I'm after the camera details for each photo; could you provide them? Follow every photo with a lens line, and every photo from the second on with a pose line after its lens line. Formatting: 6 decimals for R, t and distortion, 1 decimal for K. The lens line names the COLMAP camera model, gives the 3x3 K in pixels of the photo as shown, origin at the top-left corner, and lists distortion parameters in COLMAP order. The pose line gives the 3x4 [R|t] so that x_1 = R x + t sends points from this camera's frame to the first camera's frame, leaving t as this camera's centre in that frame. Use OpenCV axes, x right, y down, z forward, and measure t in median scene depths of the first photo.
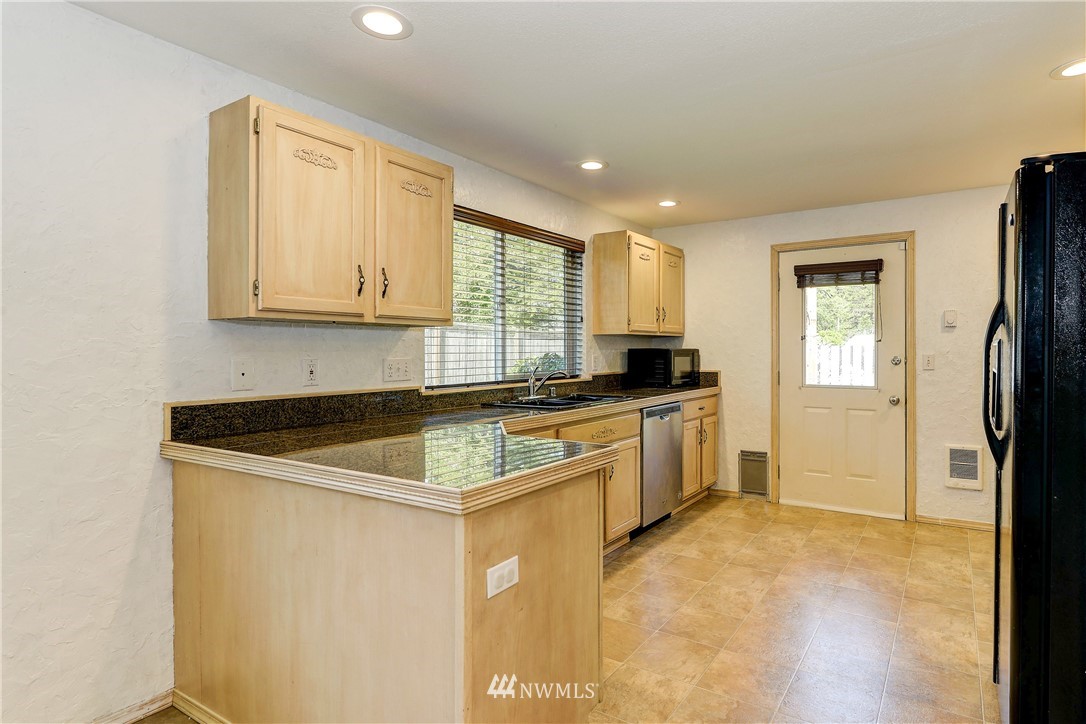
lens RADIAL K [[564.9, 0, 615.6], [0, 564.9, 350.6], [0, 0, 1]] dist [-0.001901, 0.000691]
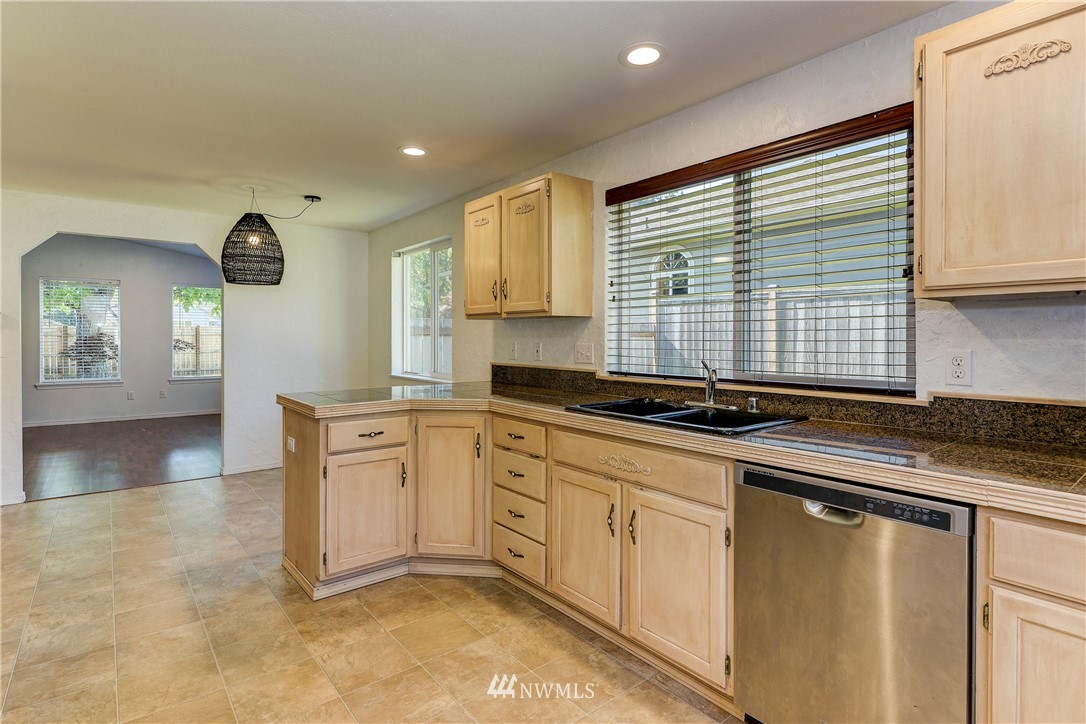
lens RADIAL K [[554.2, 0, 541.3], [0, 554.2, 339.1], [0, 0, 1]] dist [-0.001745, -0.000370]
pose [[-0.358104, 0.008835, -0.933640, 0.543306], [0.000367, 0.999956, 0.009322, -0.004916], [0.933682, 0.002996, -0.358091, 1.010643]]
